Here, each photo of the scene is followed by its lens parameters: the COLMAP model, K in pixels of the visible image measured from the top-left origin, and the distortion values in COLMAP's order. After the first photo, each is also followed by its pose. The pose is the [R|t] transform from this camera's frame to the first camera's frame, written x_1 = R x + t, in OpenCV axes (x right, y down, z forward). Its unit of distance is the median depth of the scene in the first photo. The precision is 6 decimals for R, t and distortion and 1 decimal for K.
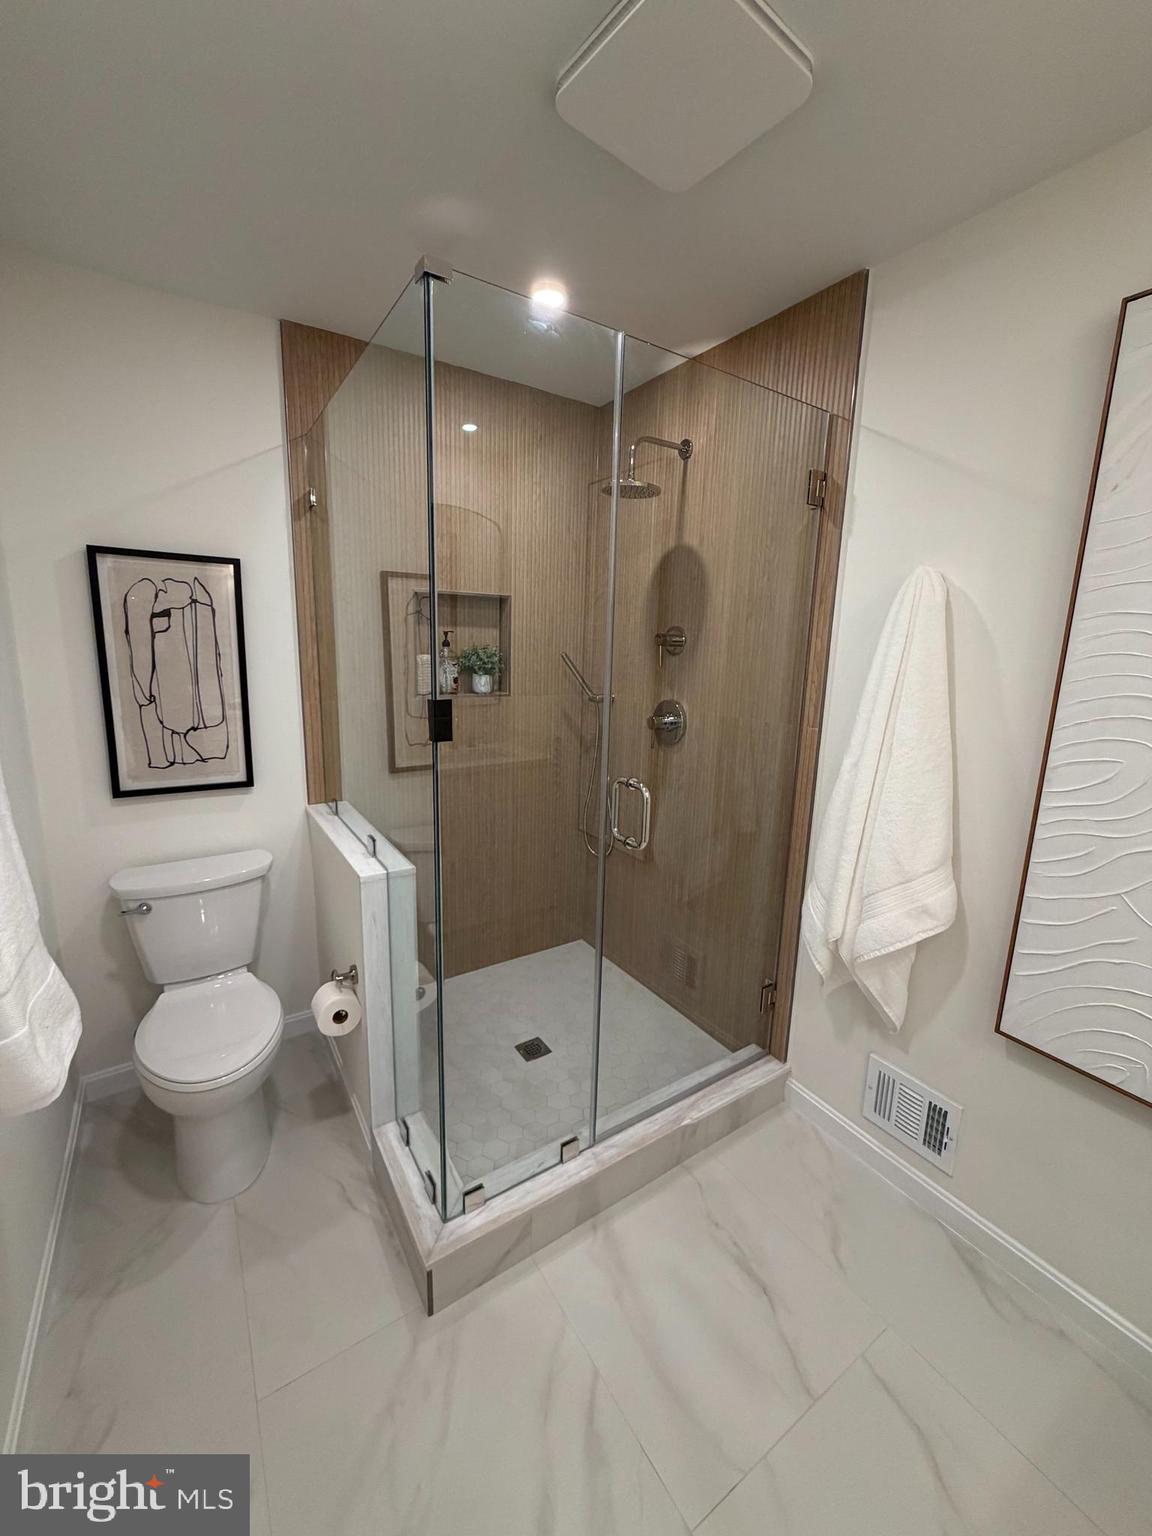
lens RADIAL K [[629.2, 0, 576.0], [0, 629.2, 768.0], [0, 0, 1]] dist [0.000222, 0.000312]
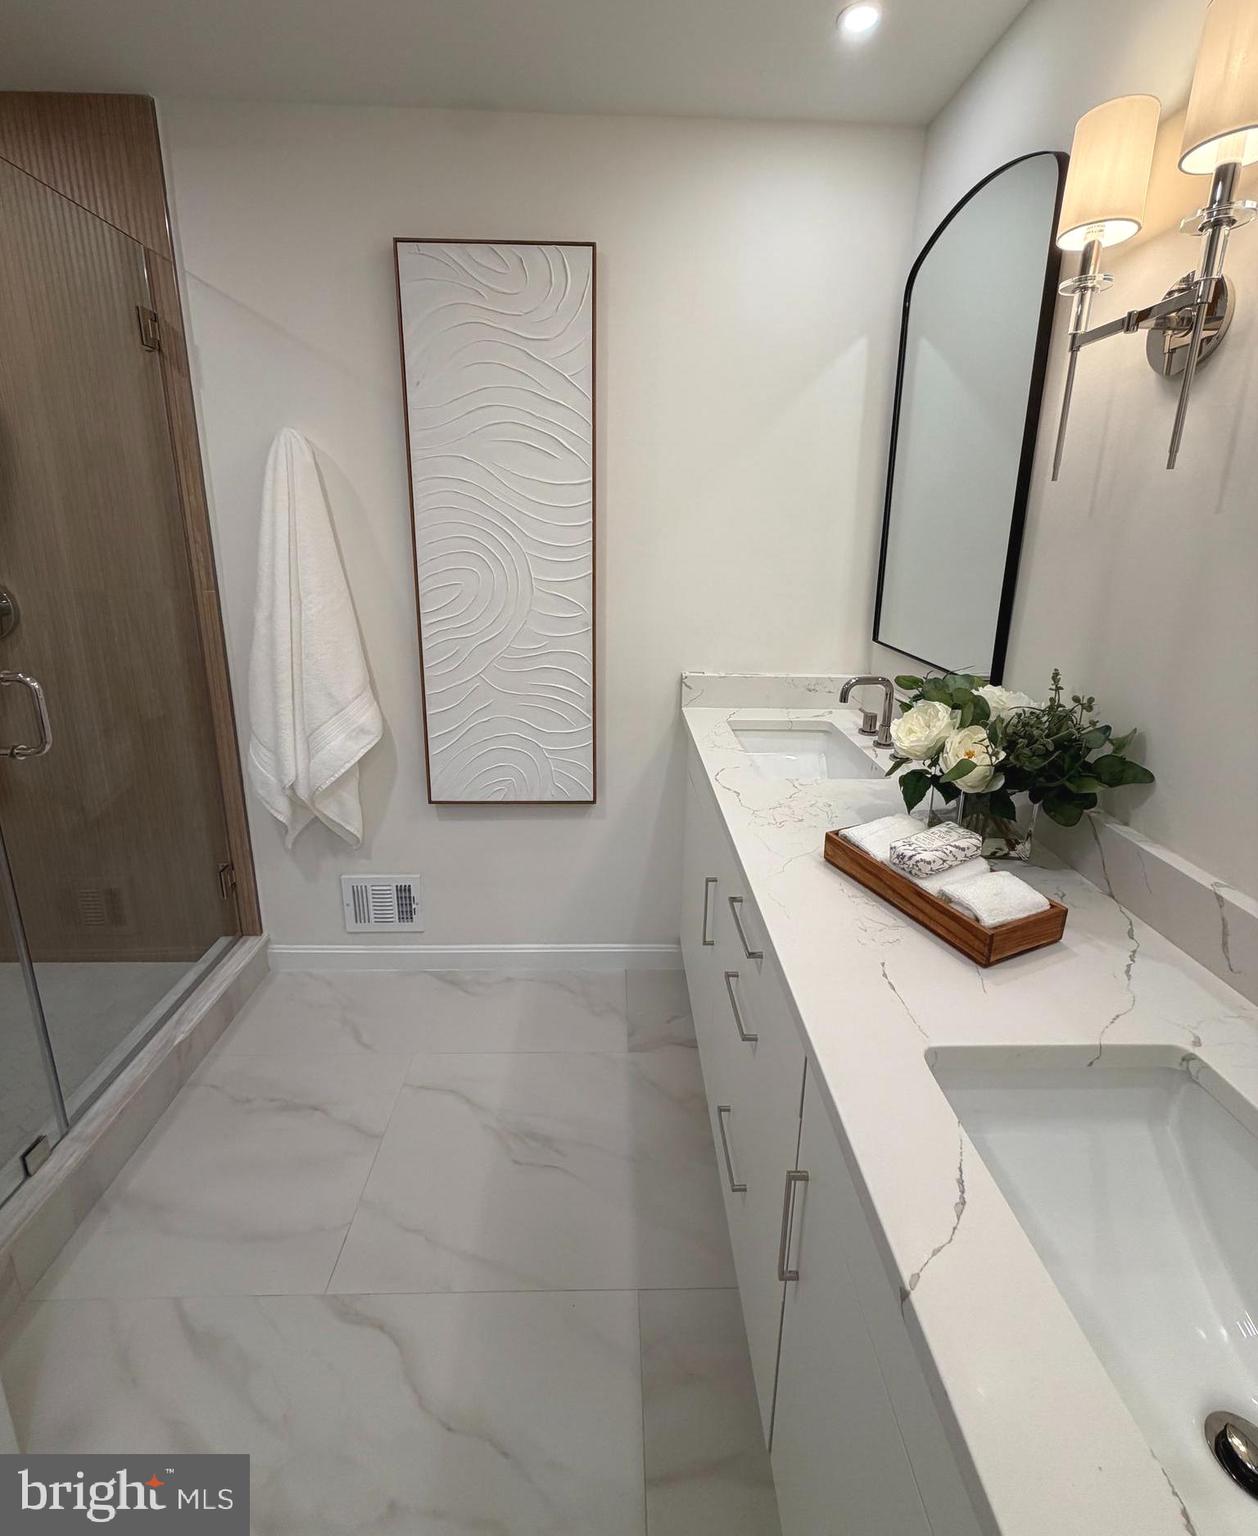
lens RADIAL K [[804.2, 0, 629.0], [0, 804.2, 768.0], [0, 0, 1]] dist [0.002269, -0.000662]
pose [[0.548183, -0.249230, 0.798361, -0.346967], [0.166159, 0.967994, 0.188095, 0.080222], [-0.819687, 0.029545, 0.572049, -0.249275]]
